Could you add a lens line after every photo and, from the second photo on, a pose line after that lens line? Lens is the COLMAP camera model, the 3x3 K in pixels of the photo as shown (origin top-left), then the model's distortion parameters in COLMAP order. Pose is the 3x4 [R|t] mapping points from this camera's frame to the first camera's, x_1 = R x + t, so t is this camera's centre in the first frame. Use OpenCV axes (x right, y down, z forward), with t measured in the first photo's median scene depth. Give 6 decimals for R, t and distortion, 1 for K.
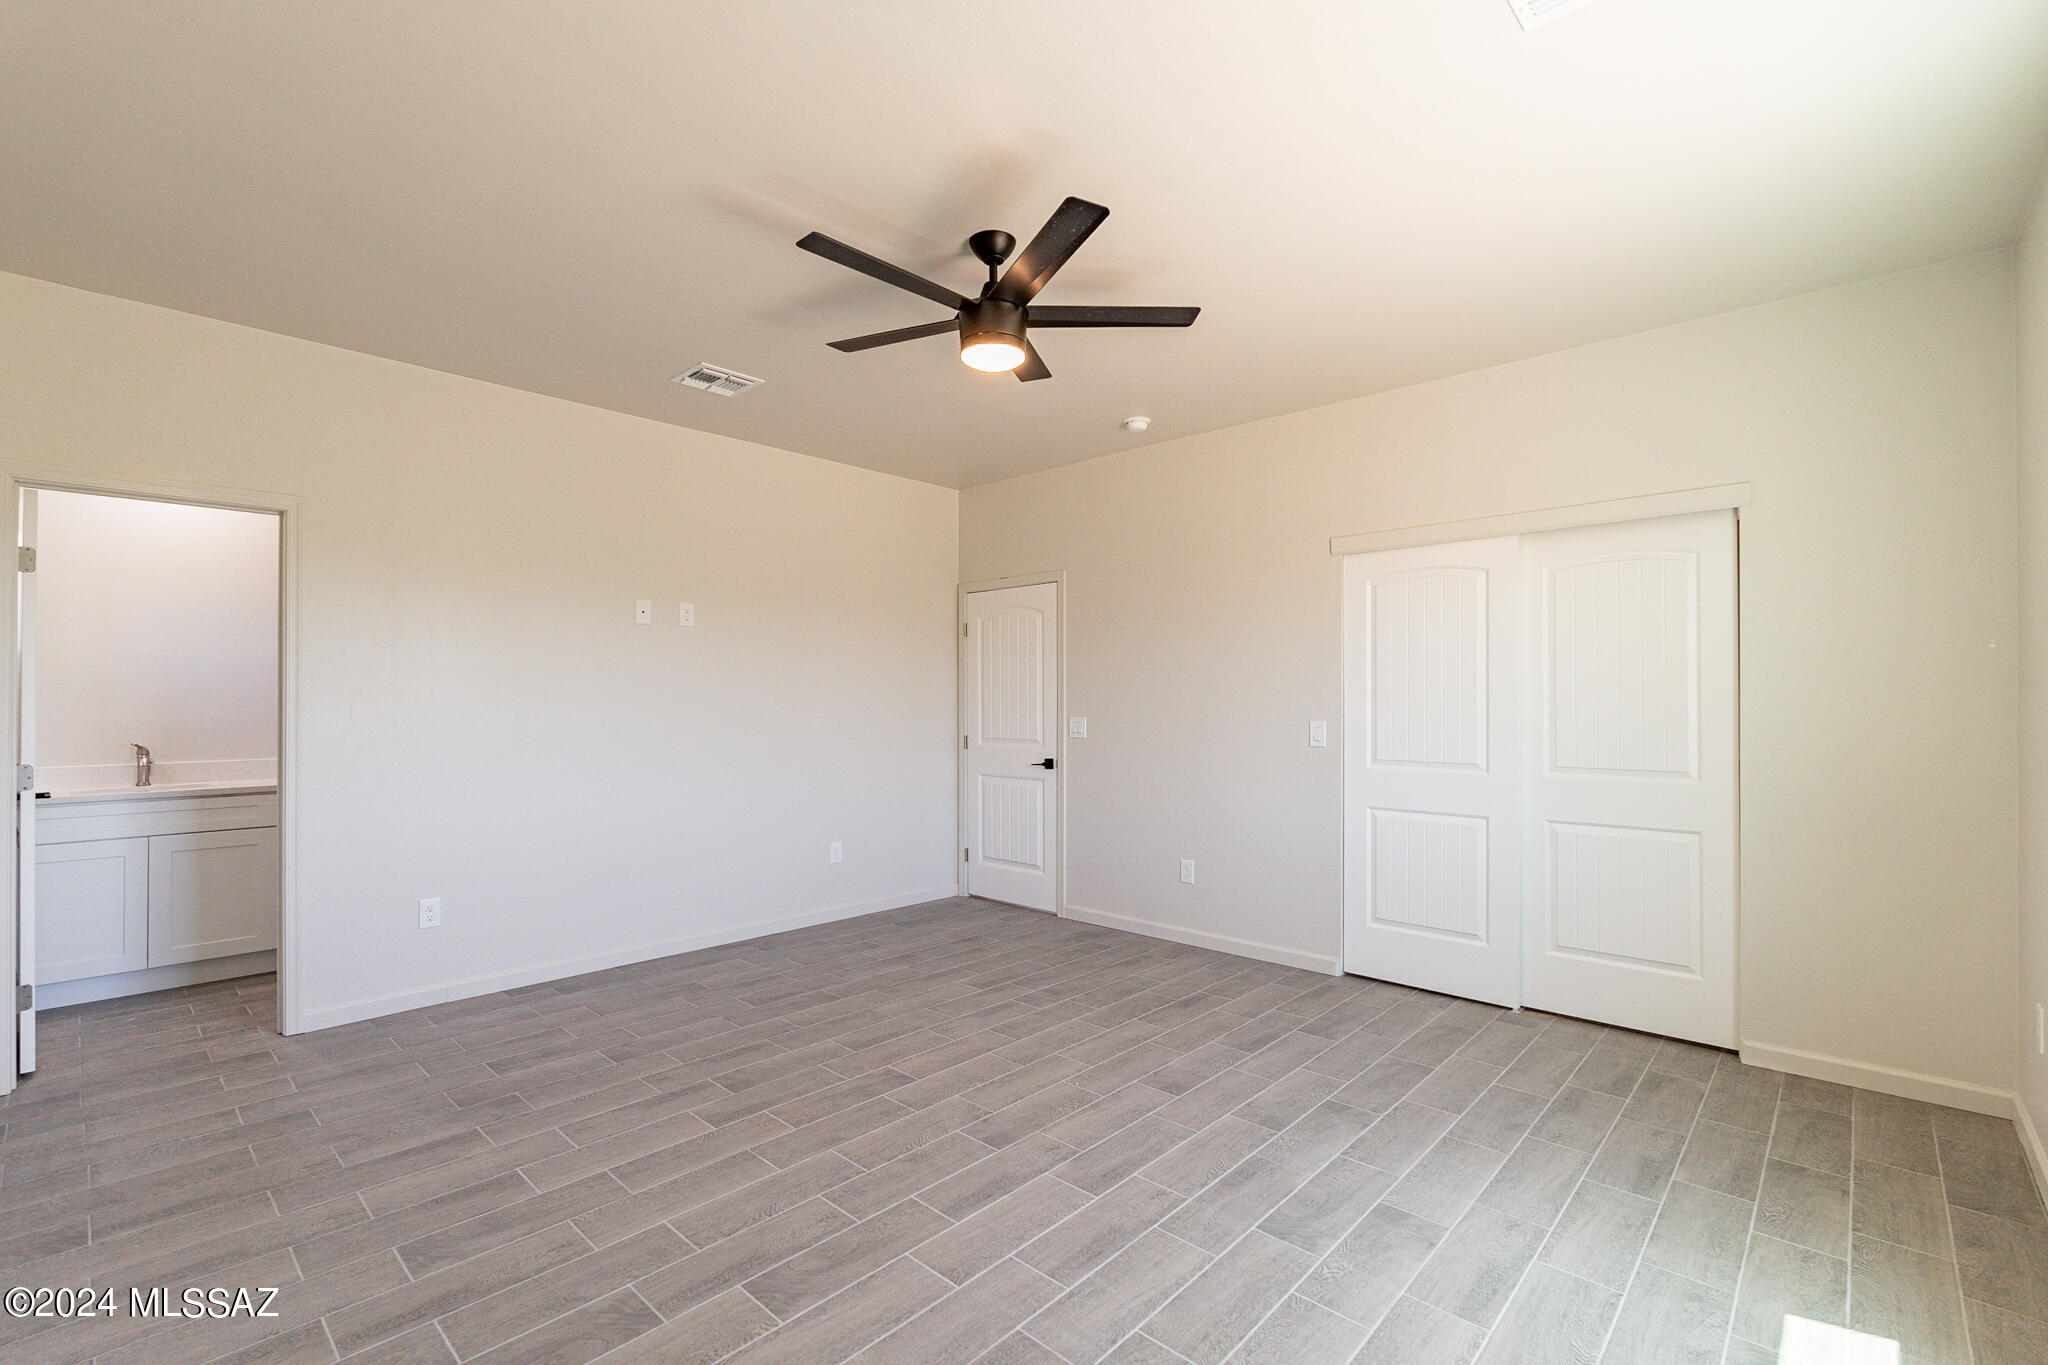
lens RADIAL K [[893.1, 0, 1027.2], [0, 893.1, 691.8], [0, 0, 1]] dist [-0.007850, 0.001060]
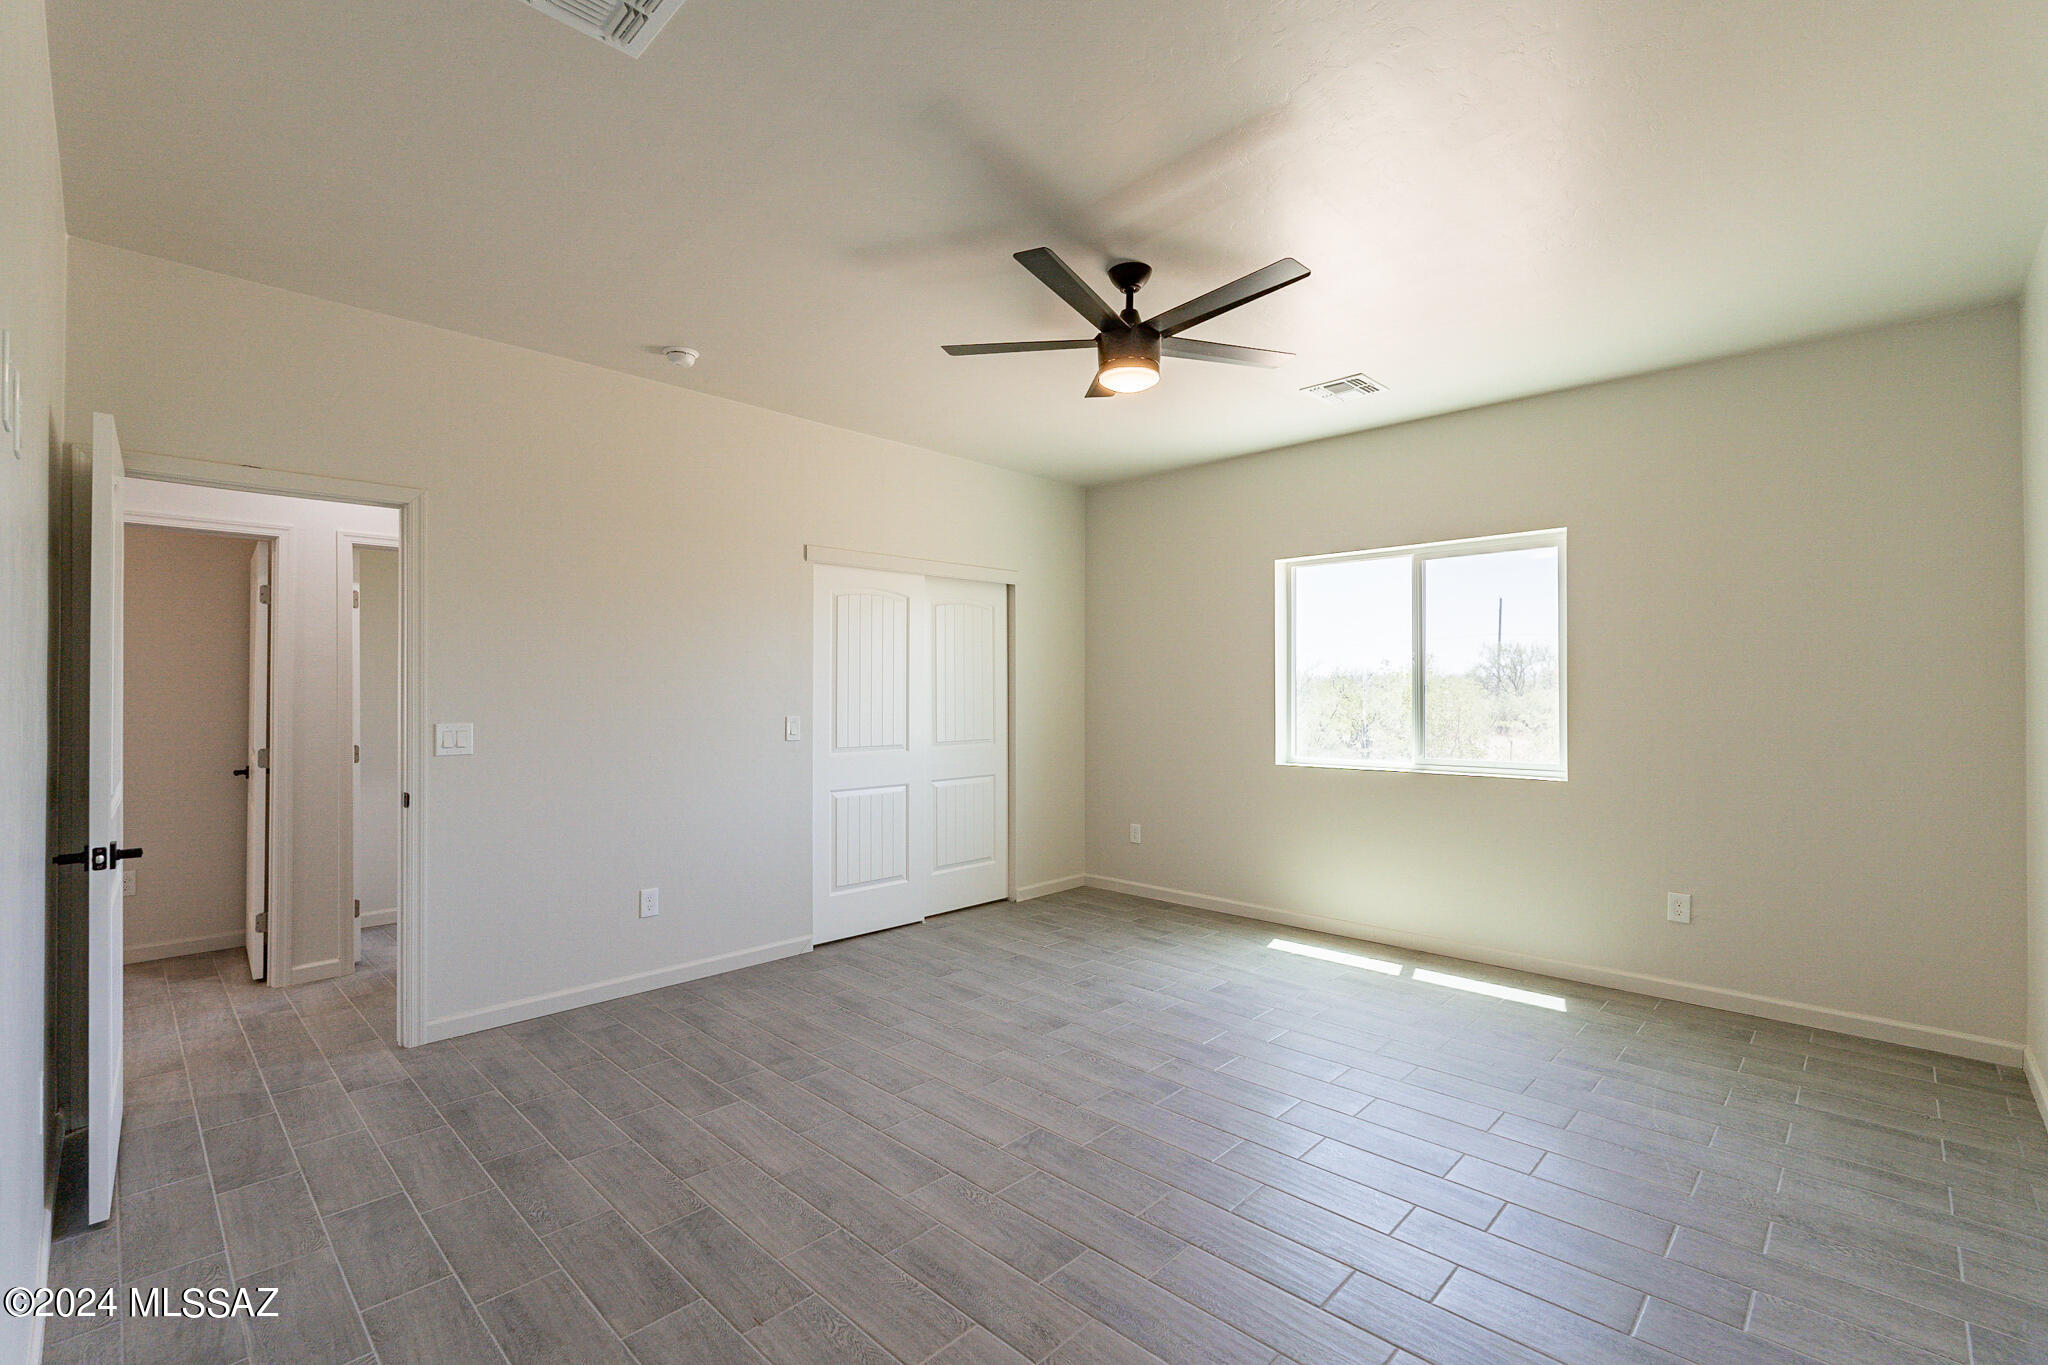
lens RADIAL K [[893.1, 0, 1027.5], [0, 893.1, 687.8], [0, 0, 1]] dist [-0.007850, 0.001060]
pose [[0.022294, 0.002267, 0.999749, -0.814319], [-0.013708, 0.999904, -0.001962, -0.001943], [-0.999657, -0.013661, 0.022323, 0.802037]]
